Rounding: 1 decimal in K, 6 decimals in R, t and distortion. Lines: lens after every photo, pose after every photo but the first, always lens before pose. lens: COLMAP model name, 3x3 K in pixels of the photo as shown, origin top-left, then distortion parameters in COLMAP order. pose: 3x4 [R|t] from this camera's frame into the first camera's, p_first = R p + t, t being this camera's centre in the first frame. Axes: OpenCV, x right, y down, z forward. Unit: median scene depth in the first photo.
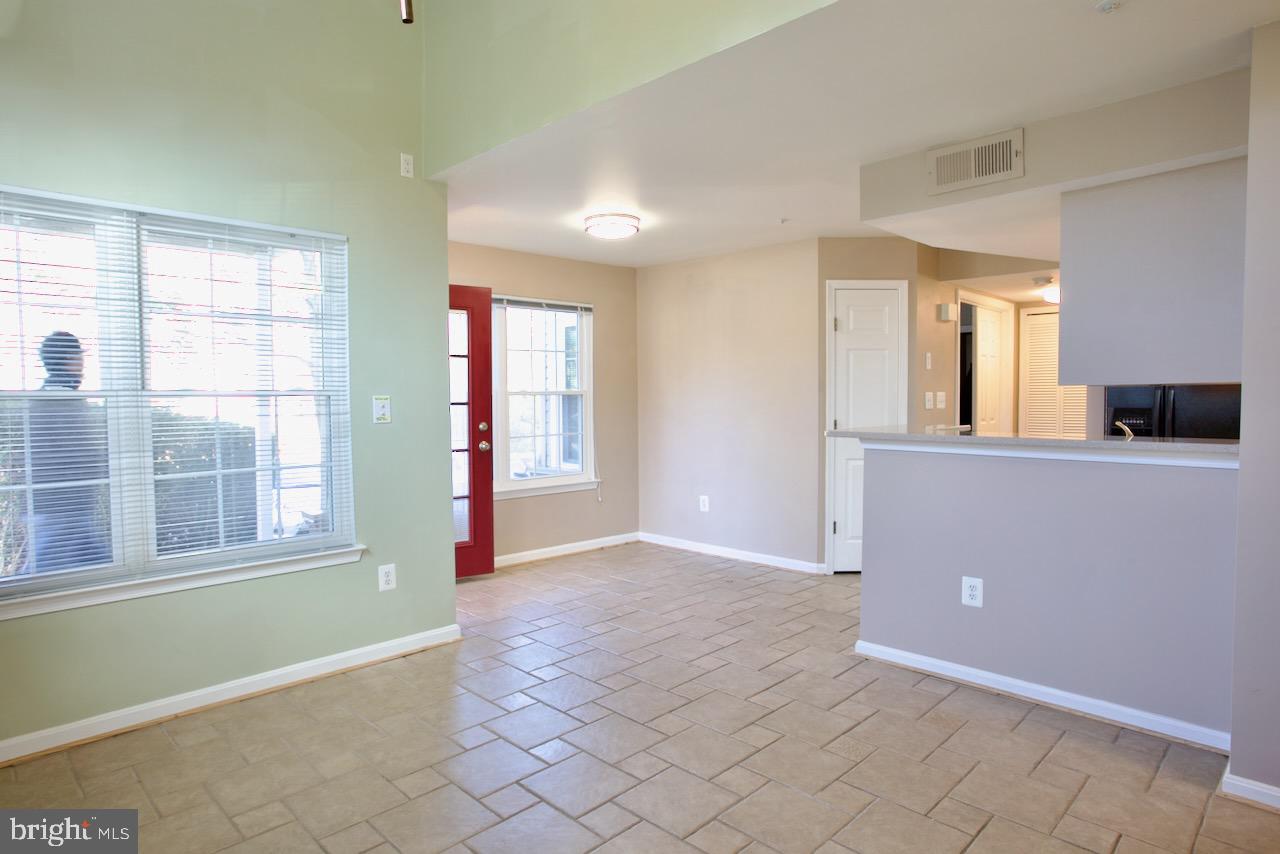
lens RADIAL K [[725.8, 0, 631.8], [0, 725.8, 425.9], [0, 0, 1]] dist [-0.064251, 0.039829]
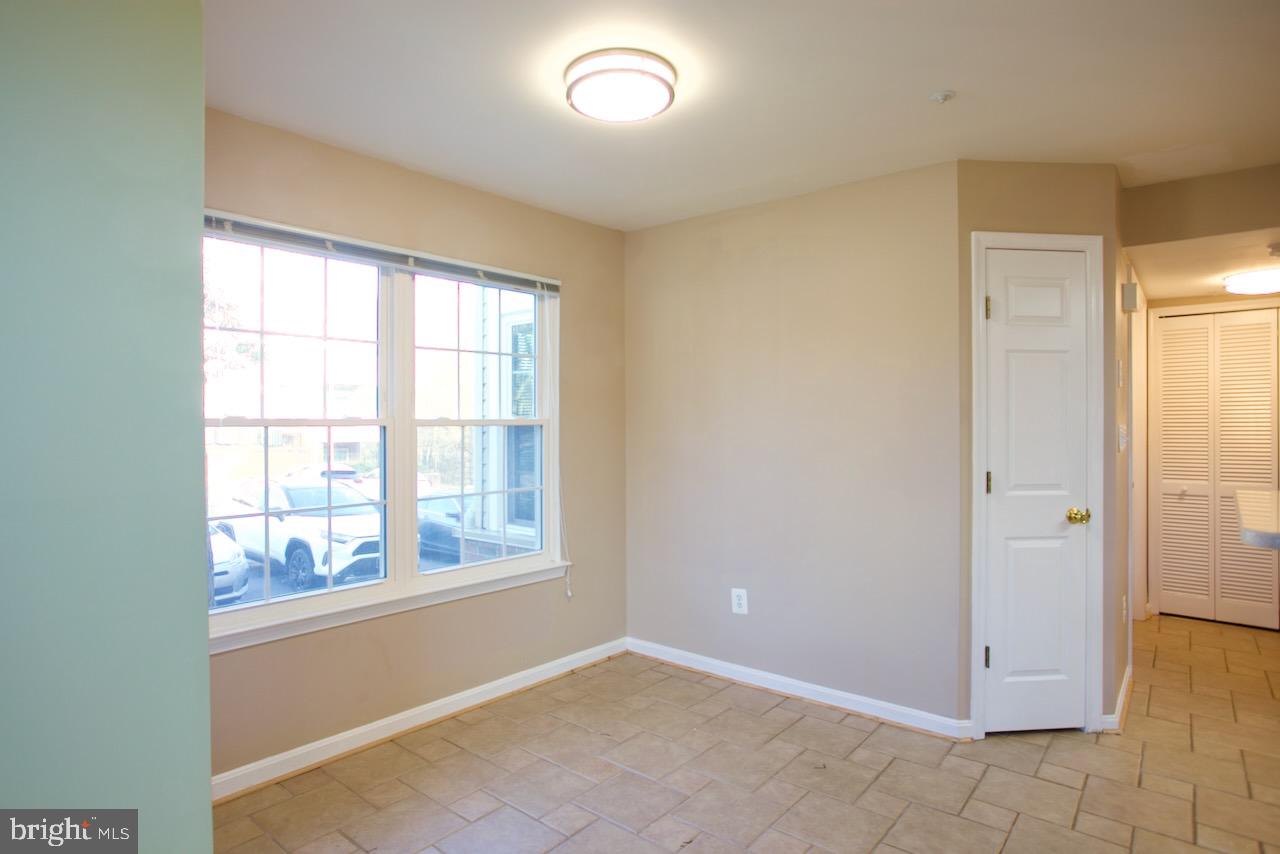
lens RADIAL K [[690.4, 0, 632.5], [0, 690.4, 424.4], [0, 0, 1]] dist [-0.035779, 0.002049]
pose [[0.995550, 0.005369, 0.094080, -0.047835], [-0.001391, 0.999104, -0.042305, -0.019417], [-0.094223, 0.041986, 0.994665, 0.415652]]
